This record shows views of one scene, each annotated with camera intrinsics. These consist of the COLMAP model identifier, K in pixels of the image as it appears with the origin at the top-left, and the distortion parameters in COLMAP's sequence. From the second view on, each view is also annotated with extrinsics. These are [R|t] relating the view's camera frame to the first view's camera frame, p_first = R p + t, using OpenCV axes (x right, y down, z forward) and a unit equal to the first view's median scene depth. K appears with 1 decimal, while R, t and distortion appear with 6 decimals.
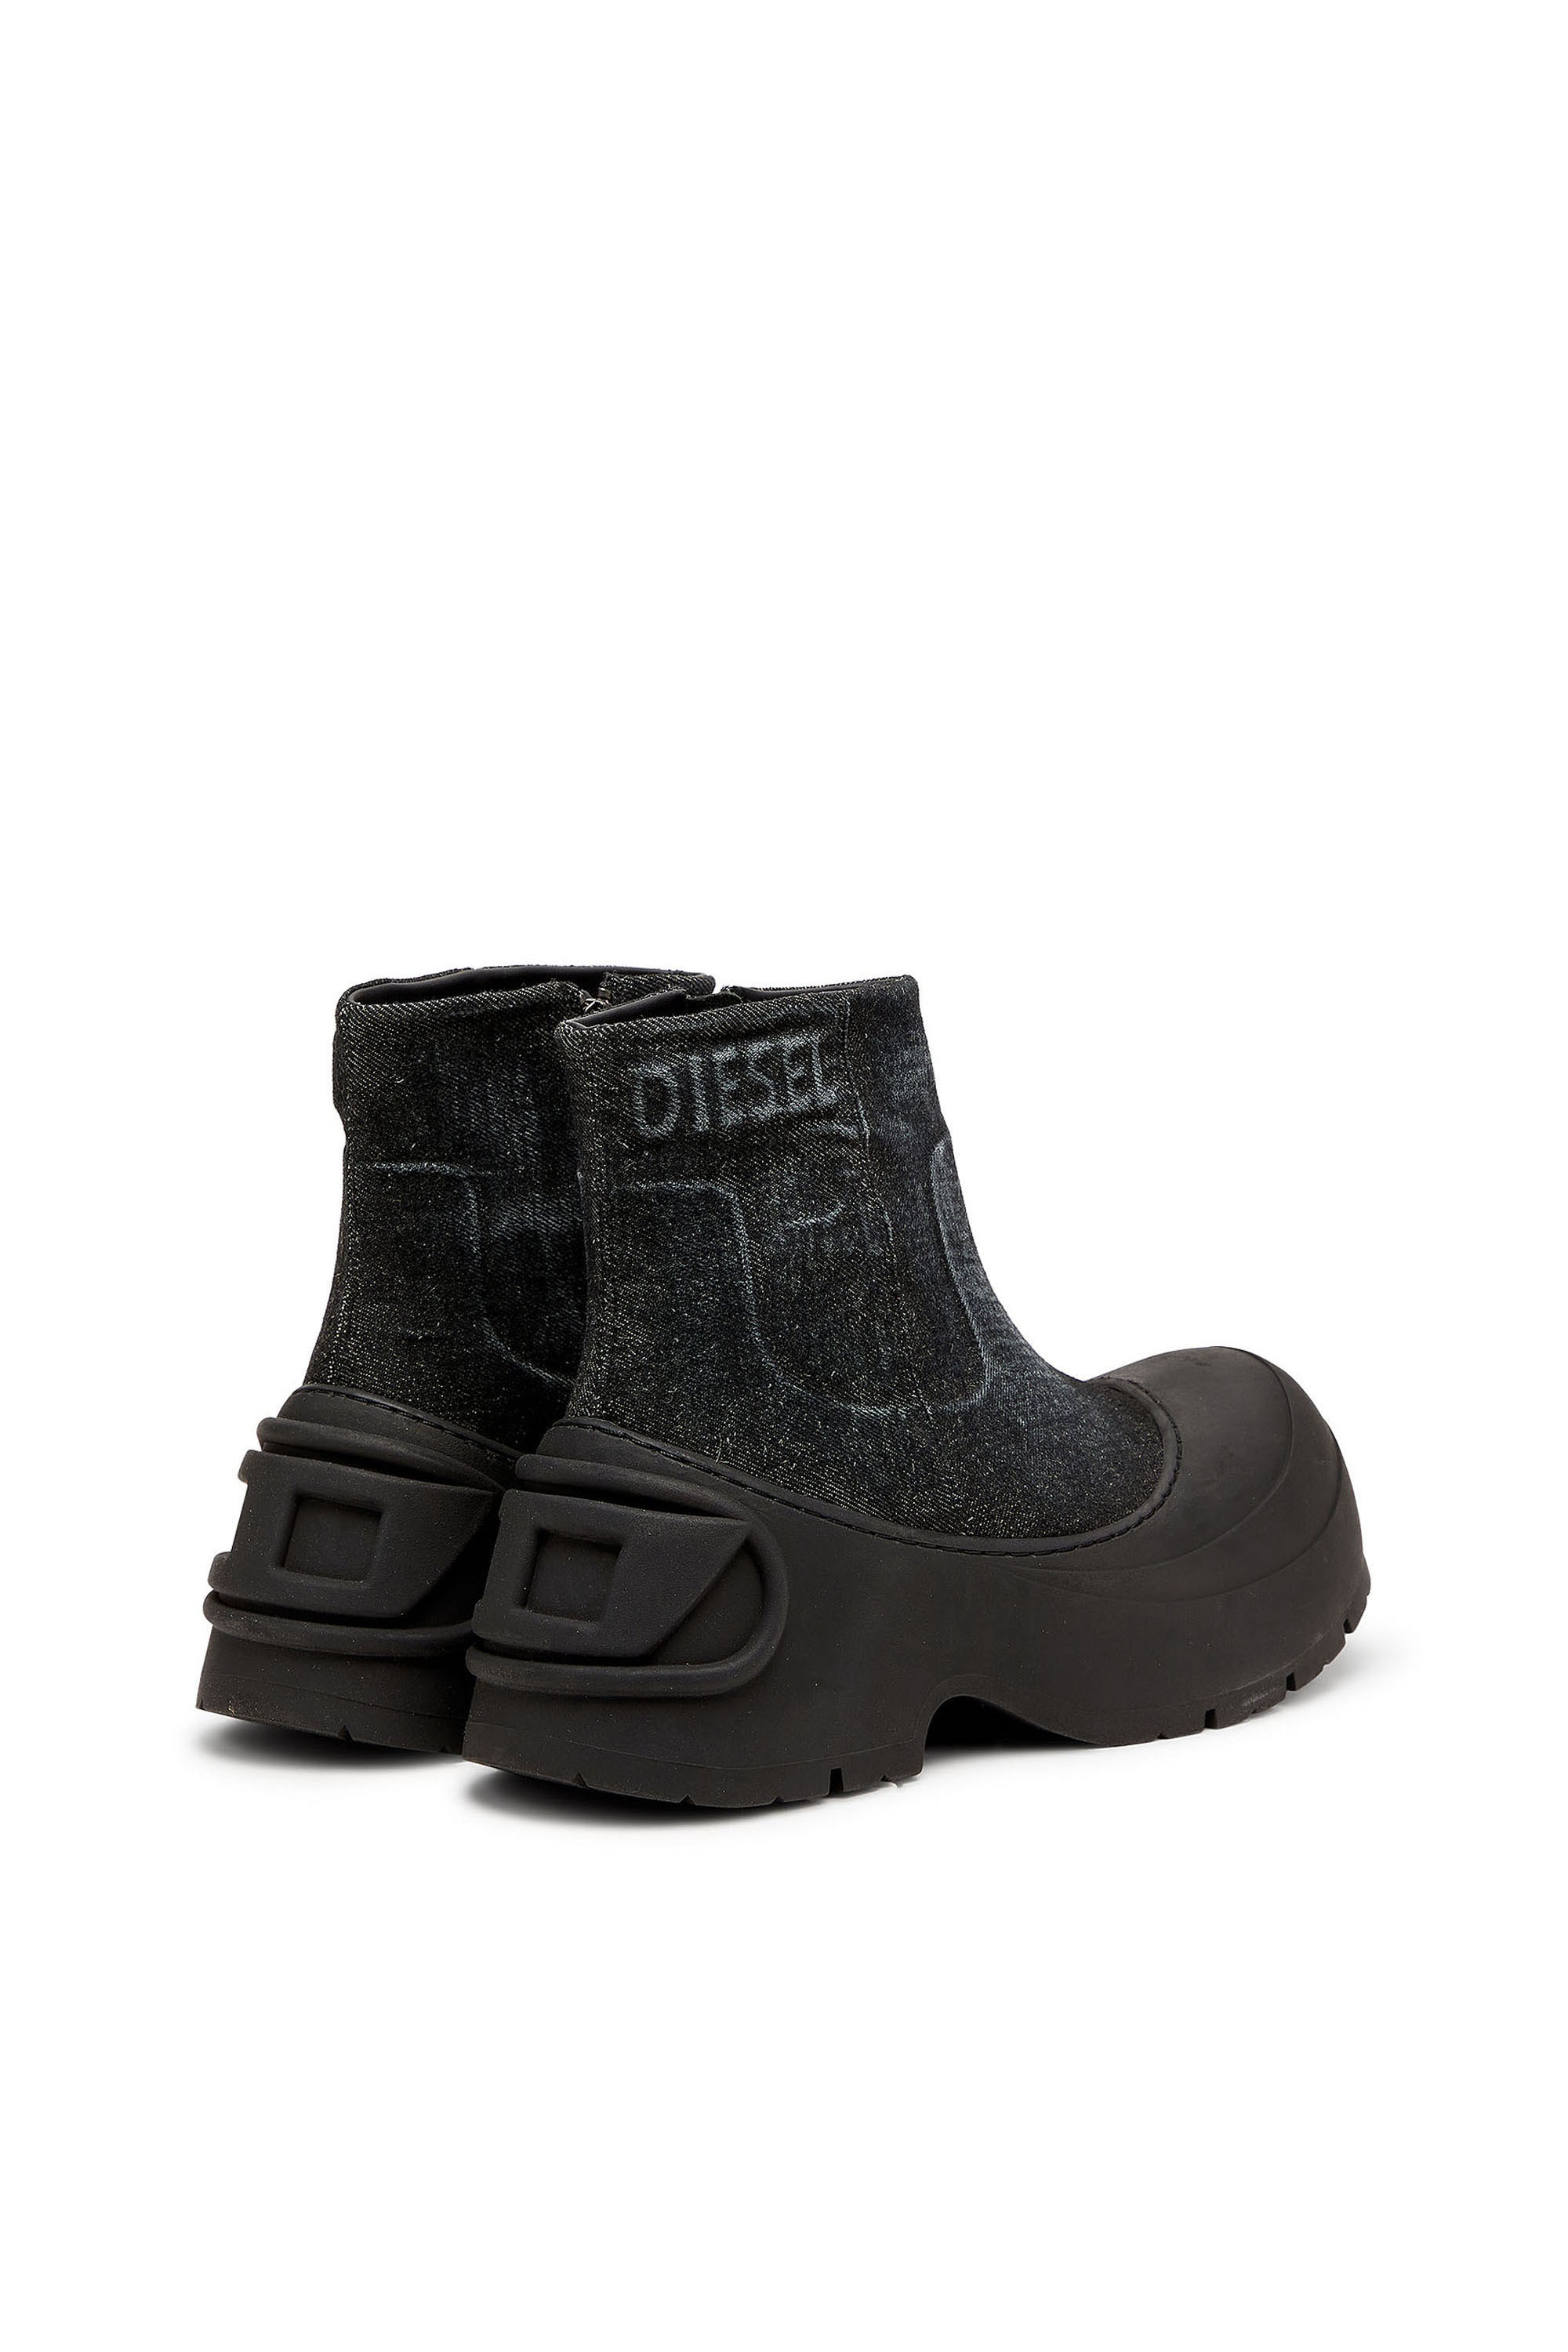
lens RADIAL K [[4963.7, 0, 784.0], [0, 4963.7, 1176.0], [0, 0, 1]] dist [-0.057549, -0.028316]
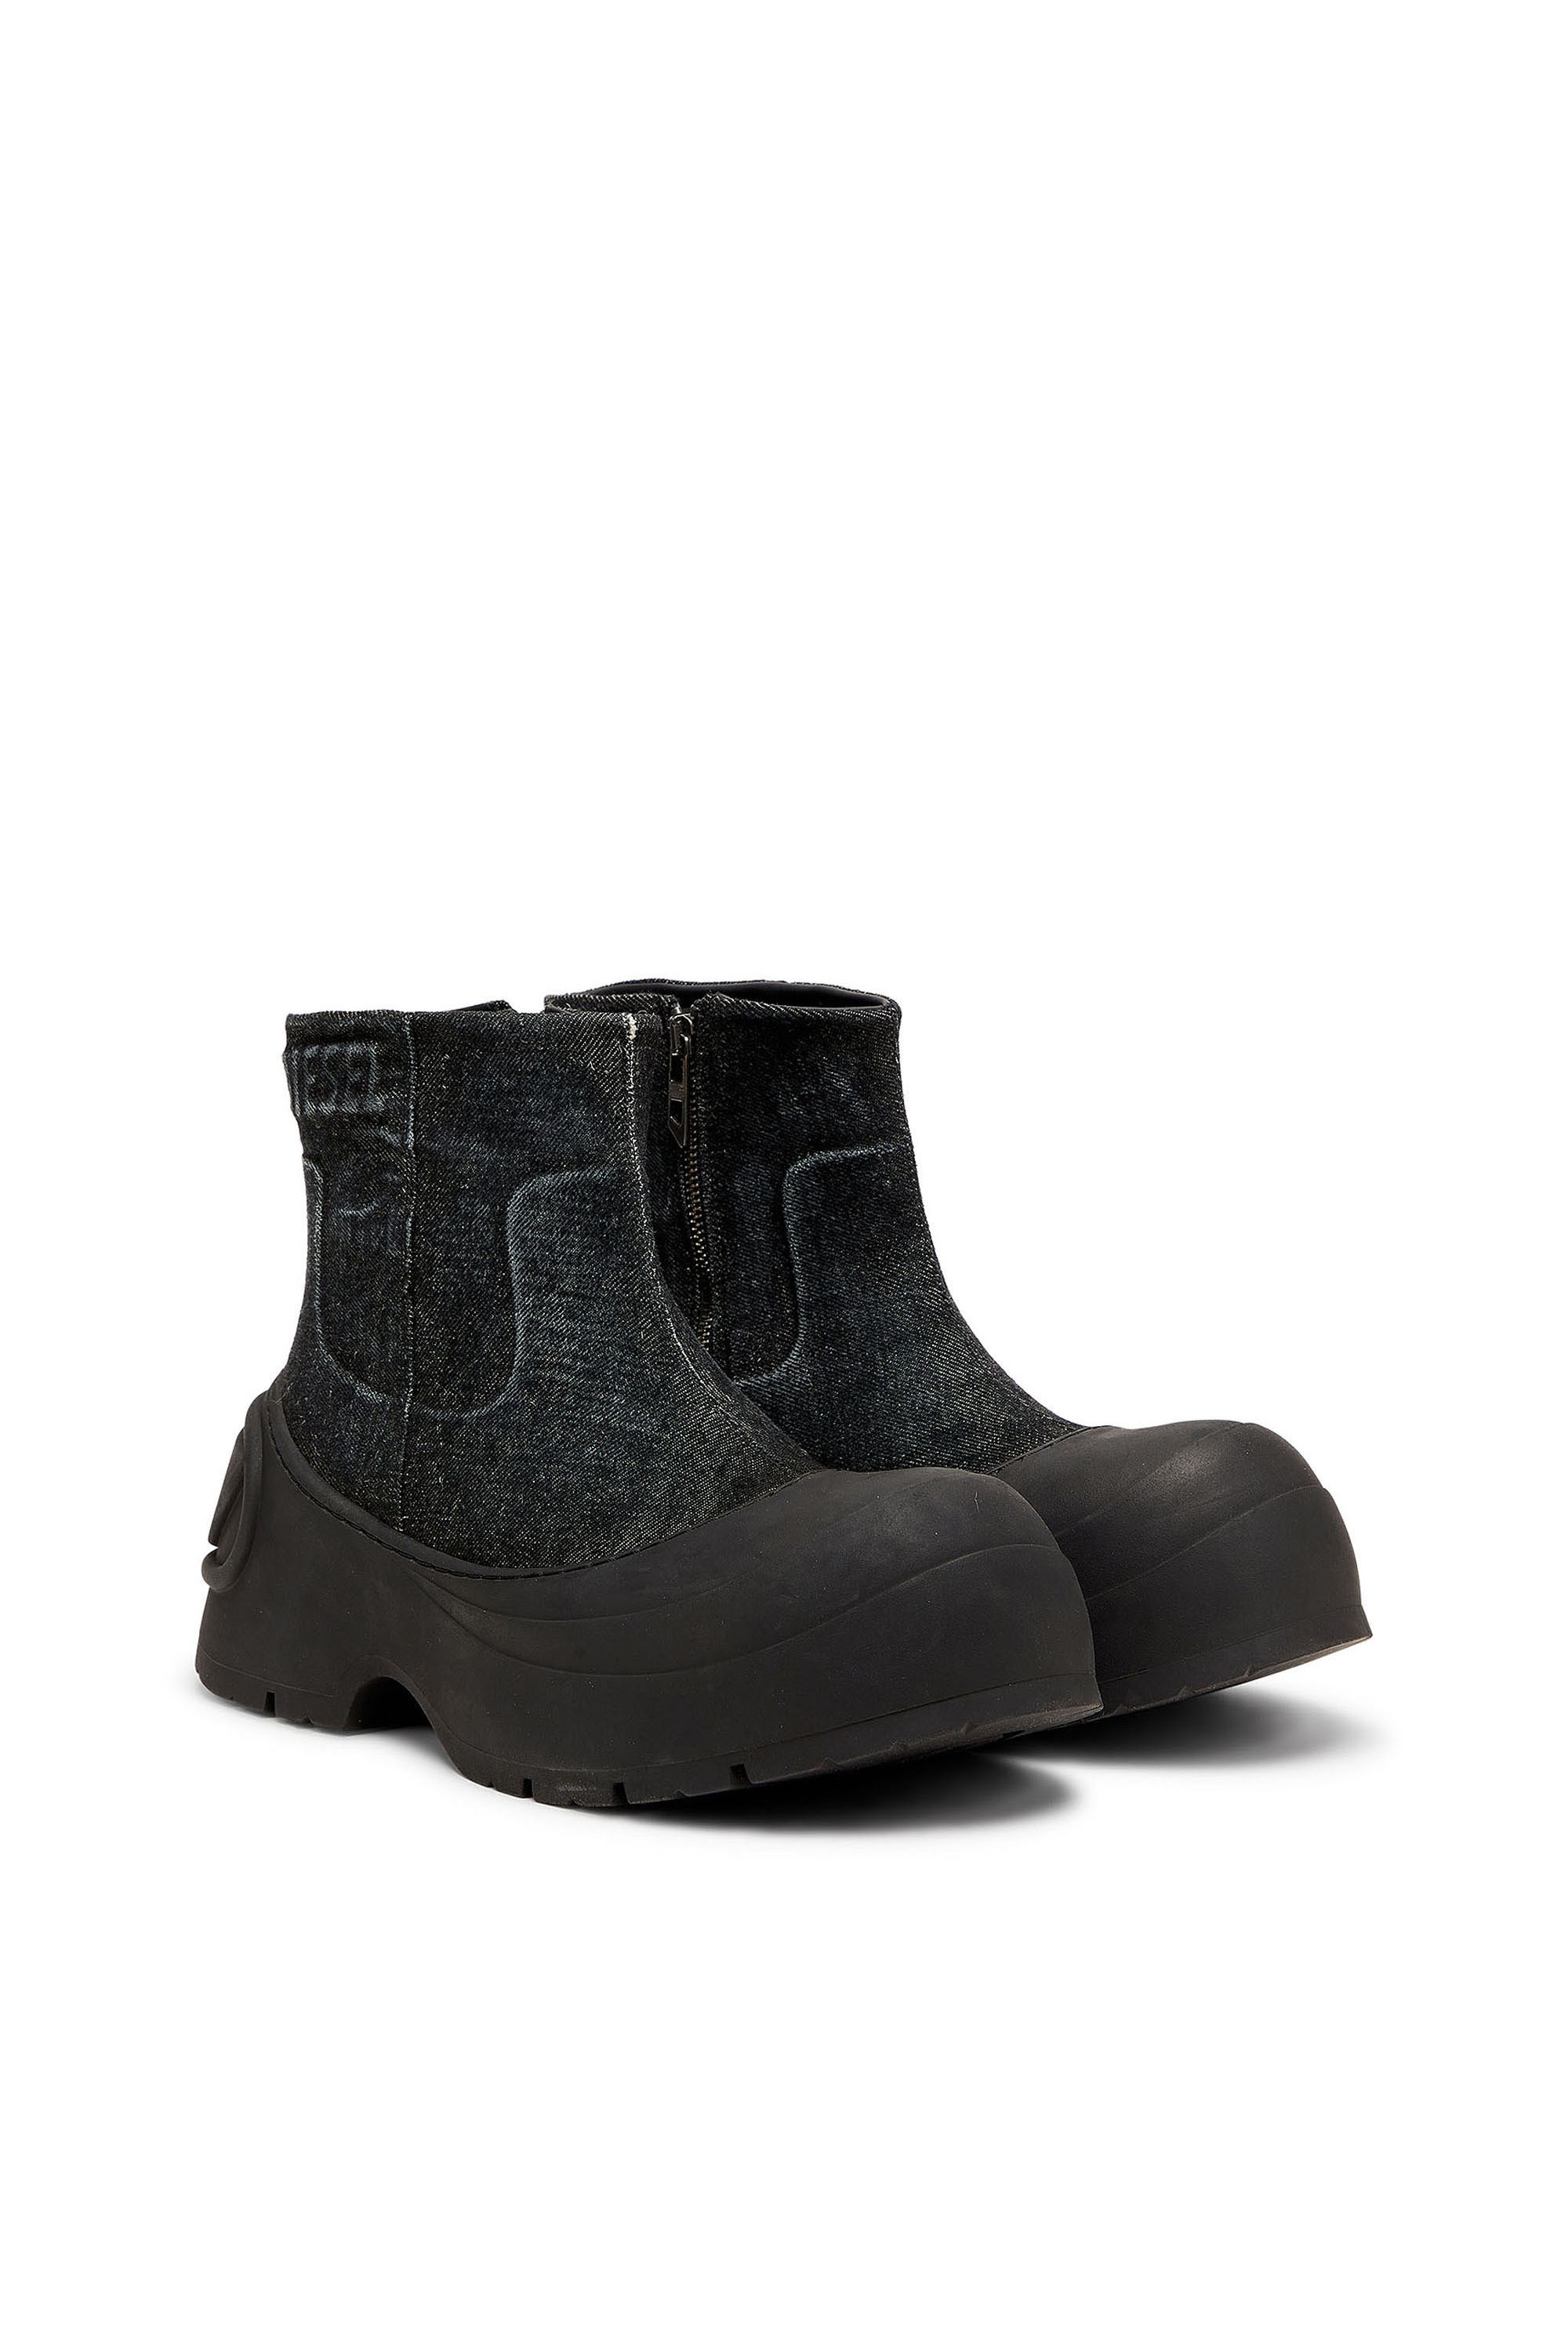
lens RADIAL K [[4963.7, 0, 784.0], [0, 4963.7, 1176.0], [0, 0, 1]] dist [-0.057549, -0.028316]
pose [[-0.017199, 0.111237, -0.993645, 1.112857], [-0.093068, 0.989299, 0.112361, -0.133504], [0.995511, 0.094409, -0.006662, 1.111070]]
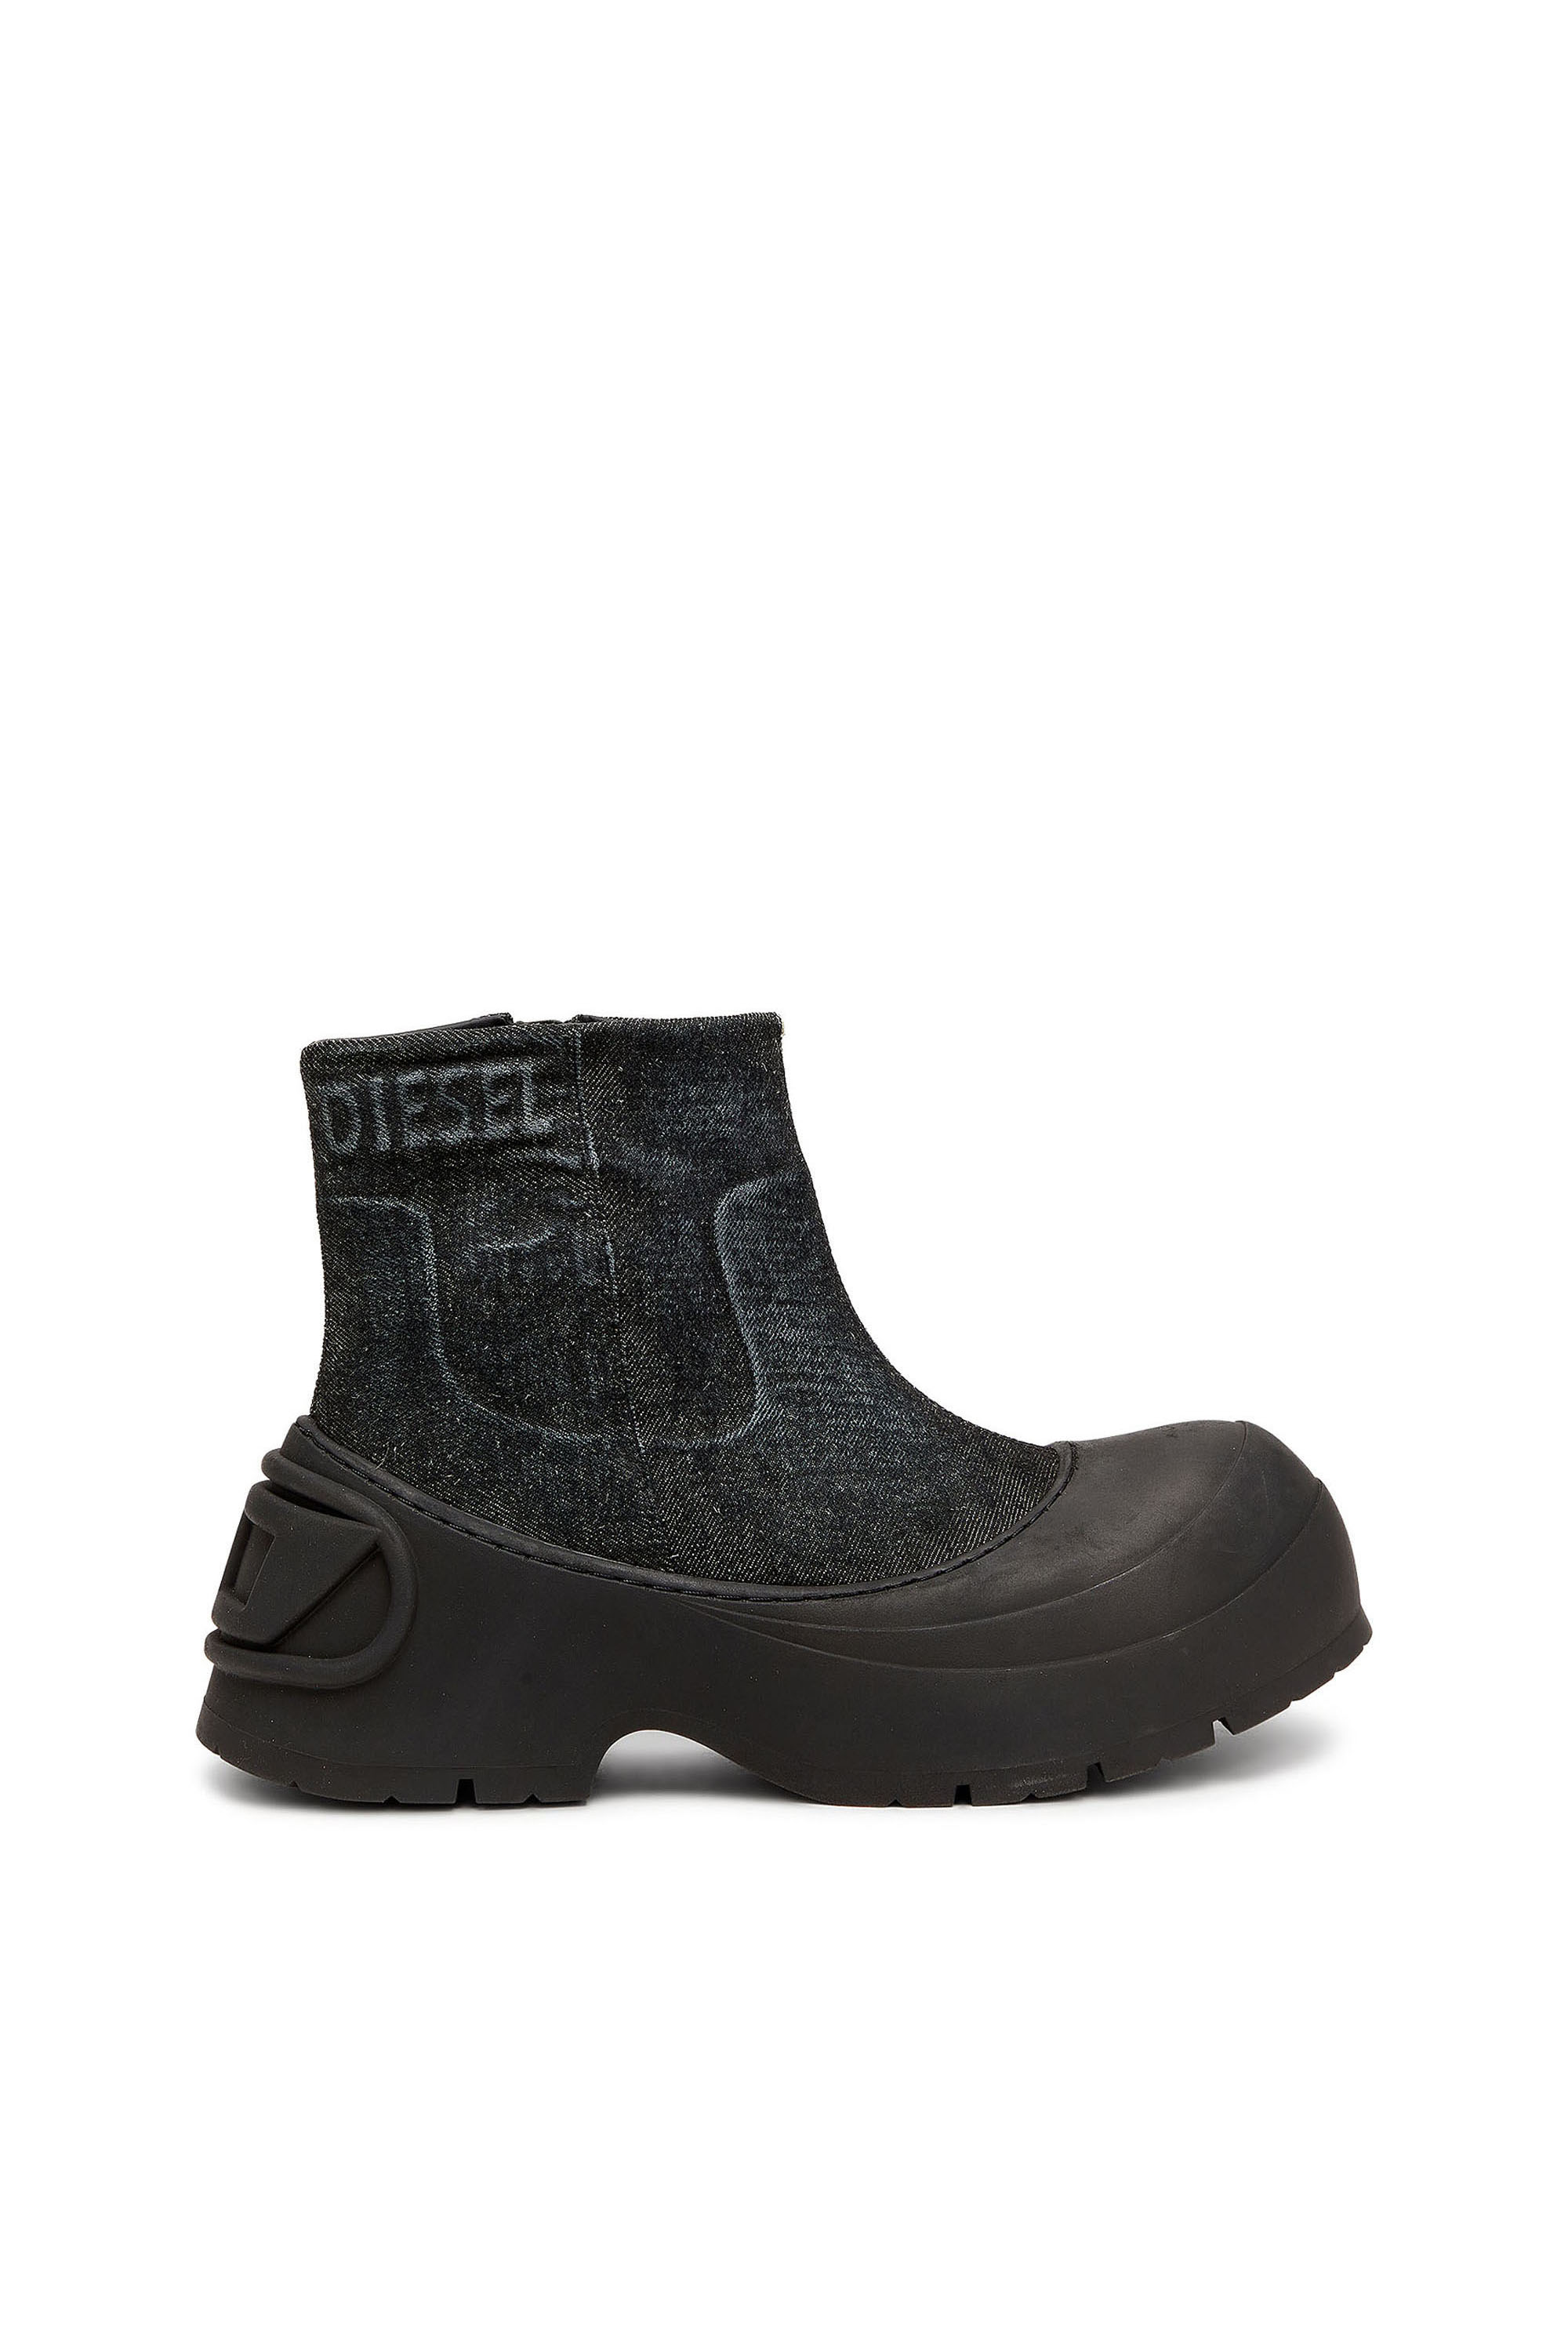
lens RADIAL K [[4963.7, 0, 784.0], [0, 4963.7, 1176.0], [0, 0, 1]] dist [-0.057549, -0.028316]
pose [[0.789021, 0.061662, -0.611263, 0.679928], [-0.062759, 0.997835, 0.019649, -0.029139], [0.611152, 0.022859, 0.791183, 0.226778]]
